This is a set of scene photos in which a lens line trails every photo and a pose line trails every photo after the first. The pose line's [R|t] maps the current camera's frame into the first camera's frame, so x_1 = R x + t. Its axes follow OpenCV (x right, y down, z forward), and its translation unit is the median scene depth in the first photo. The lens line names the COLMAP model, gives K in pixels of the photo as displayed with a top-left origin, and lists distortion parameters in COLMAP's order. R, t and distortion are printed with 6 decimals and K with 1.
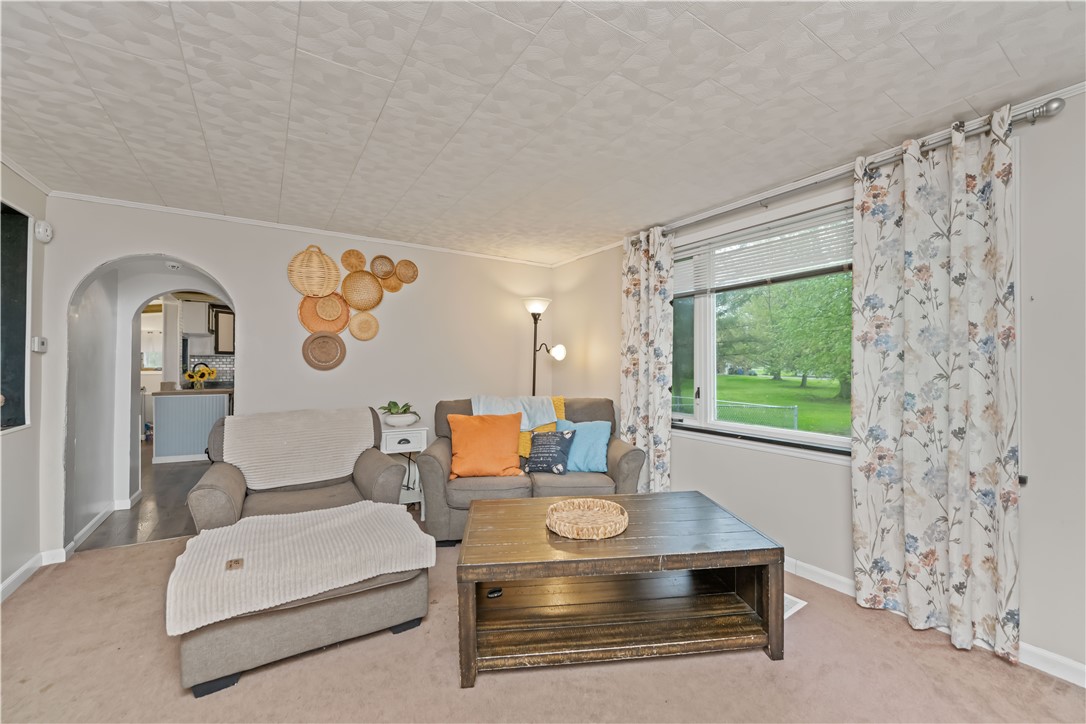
lens RADIAL K [[437.4, 0, 537.0], [0, 437.4, 358.2], [0, 0, 1]] dist [-0.009851, -0.000390]
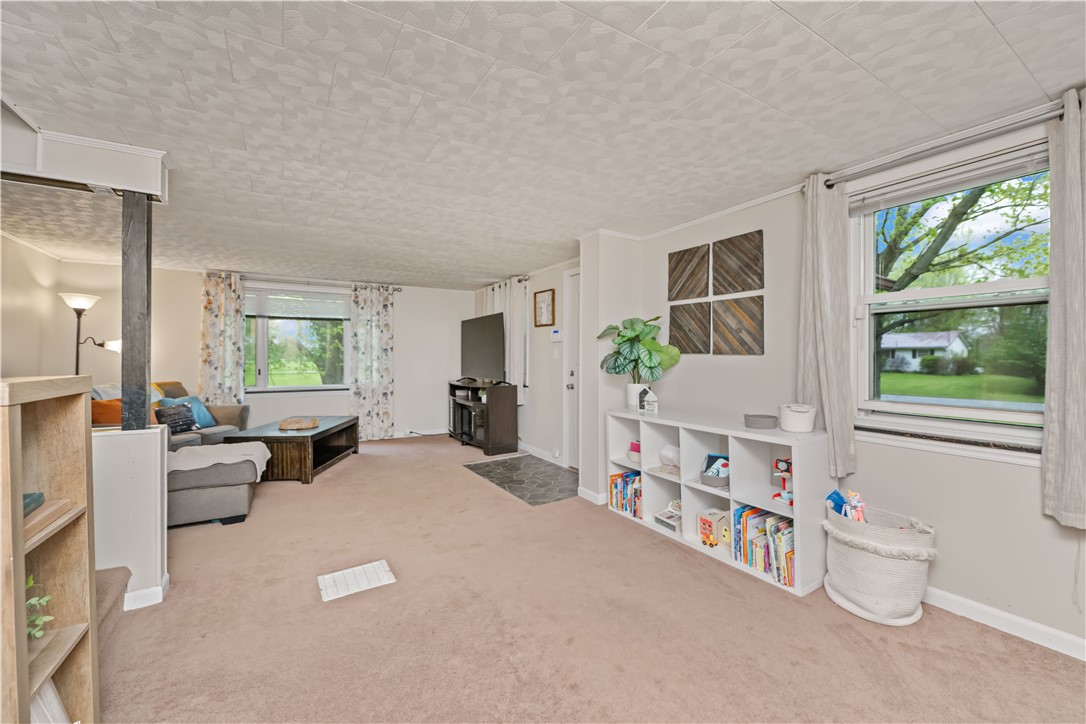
lens RADIAL K [[437.4, 0, 544.4], [0, 437.4, 357.0], [0, 0, 1]] dist [-0.009851, -0.000390]
pose [[0.050134, 0.001747, 0.998741, -1.591530], [-0.011803, 0.999930, -0.001157, 0.005609], [-0.998673, -0.011730, 0.050151, -0.299126]]
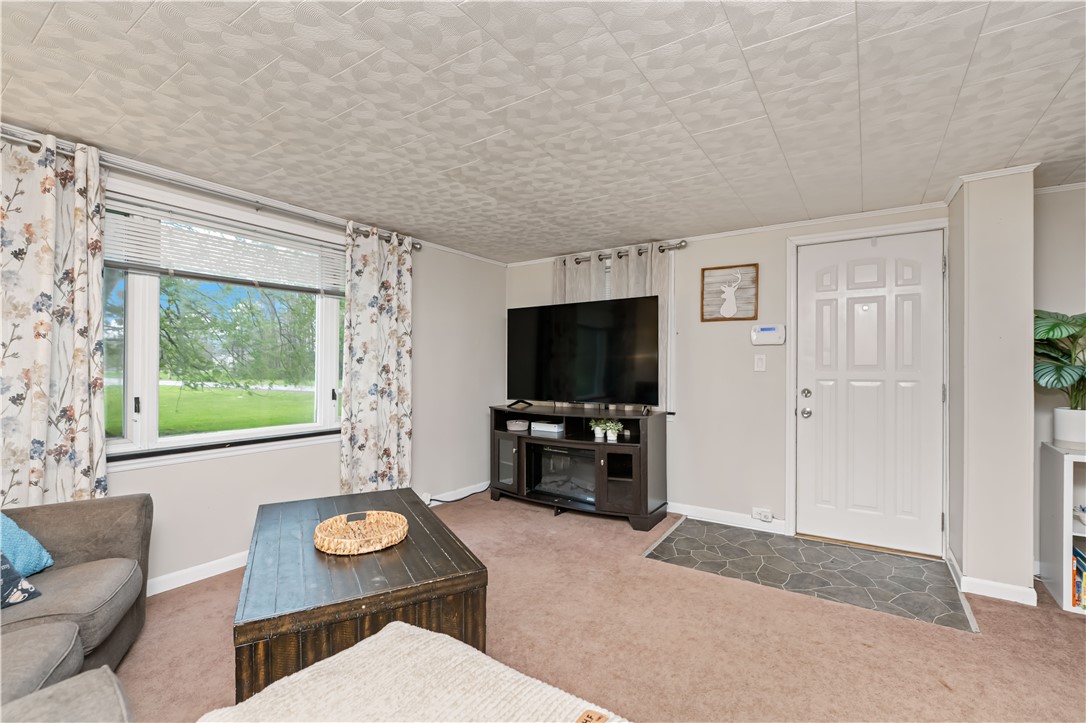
lens RADIAL K [[471.2, 0, 543.3], [0, 471.2, 364.8], [0, 0, 1]] dist [0.001309, -0.000100]
pose [[-0.384719, 0.001403, 0.923033, -0.729146], [-0.011514, 0.999914, -0.006319, 0.010223], [-0.922962, -0.013059, -0.384670, 0.799561]]
